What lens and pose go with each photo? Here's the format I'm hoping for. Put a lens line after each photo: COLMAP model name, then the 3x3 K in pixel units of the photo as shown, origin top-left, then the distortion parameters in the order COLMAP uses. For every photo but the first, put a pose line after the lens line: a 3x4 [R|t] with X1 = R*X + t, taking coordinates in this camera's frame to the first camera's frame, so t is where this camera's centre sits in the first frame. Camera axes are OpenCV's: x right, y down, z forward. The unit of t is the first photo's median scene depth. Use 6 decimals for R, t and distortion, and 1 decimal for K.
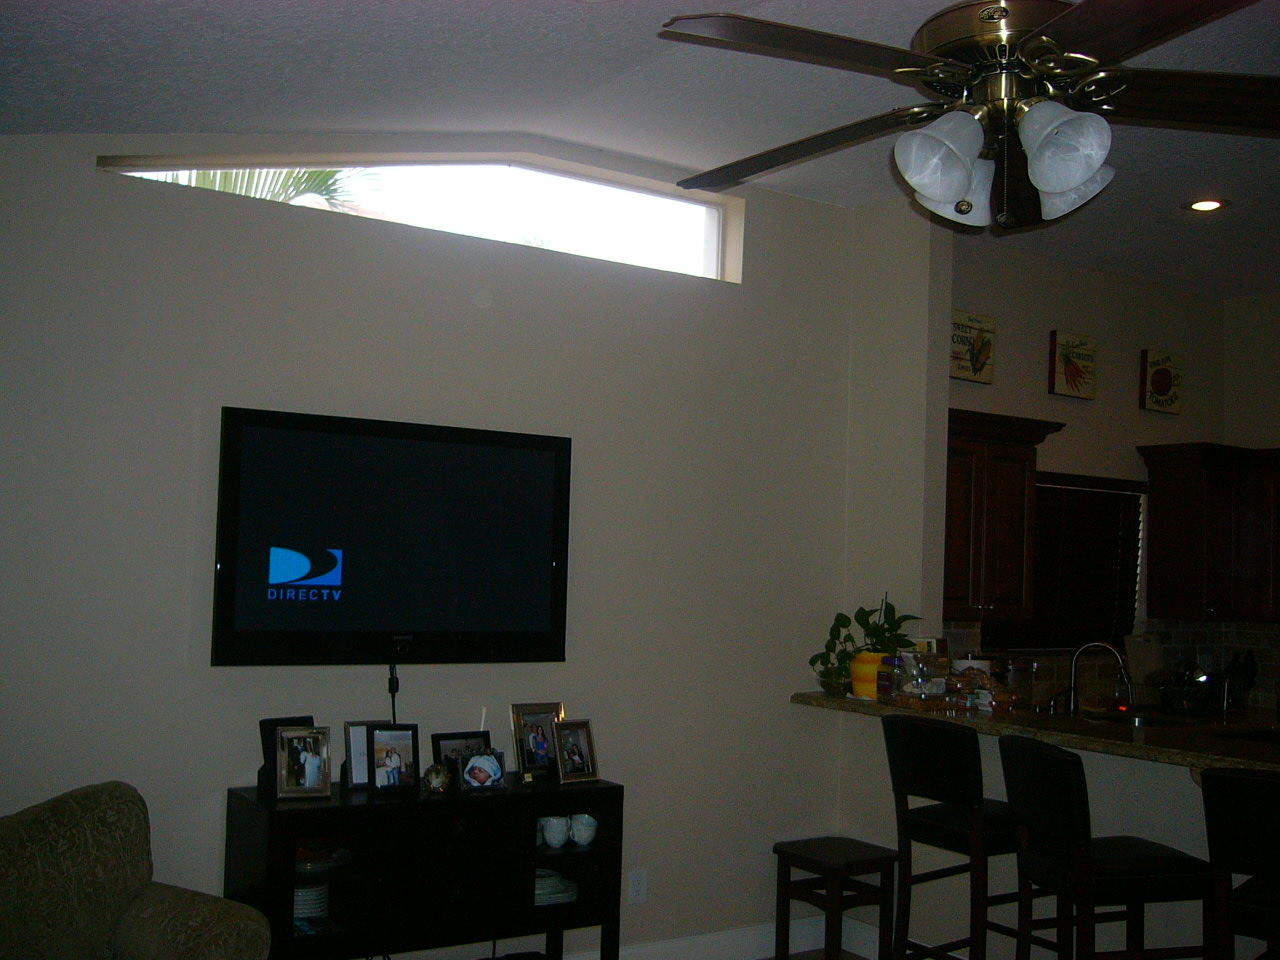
lens RADIAL K [[1337.4, 0, 638.4], [0, 1337.4, 481.3], [0, 0, 1]] dist [-0.064084, 0.000000]
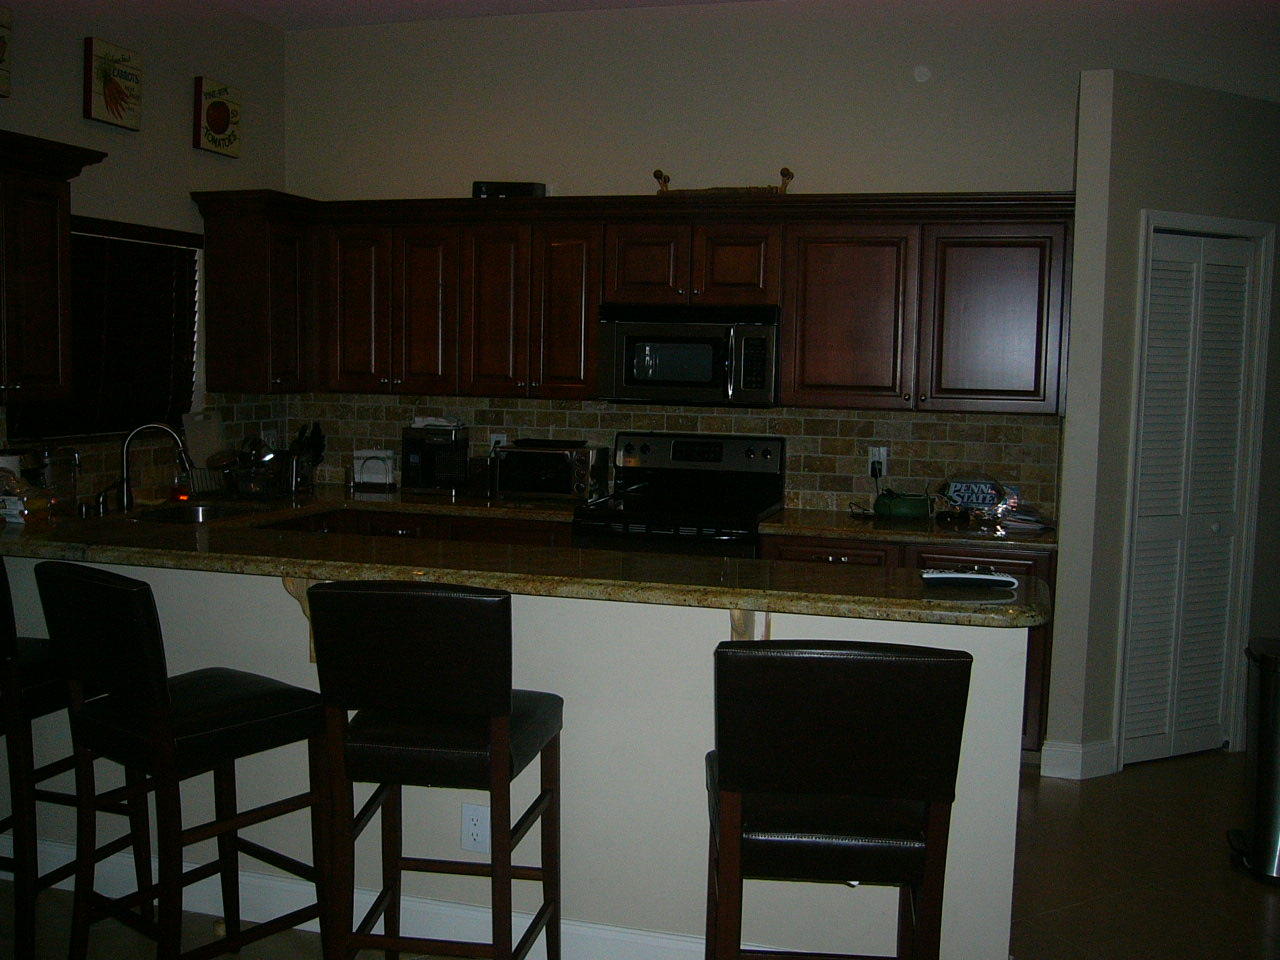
lens RADIAL K [[1337.4, 0, 609.1], [0, 1337.4, 493.3], [0, 0, 1]] dist [-0.064084, 0.000000]
pose [[0.781742, -0.085064, 0.617773, 0.046370], [-0.025759, 0.985402, 0.168281, 0.015074], [-0.623069, -0.147466, 0.768140, 0.158675]]
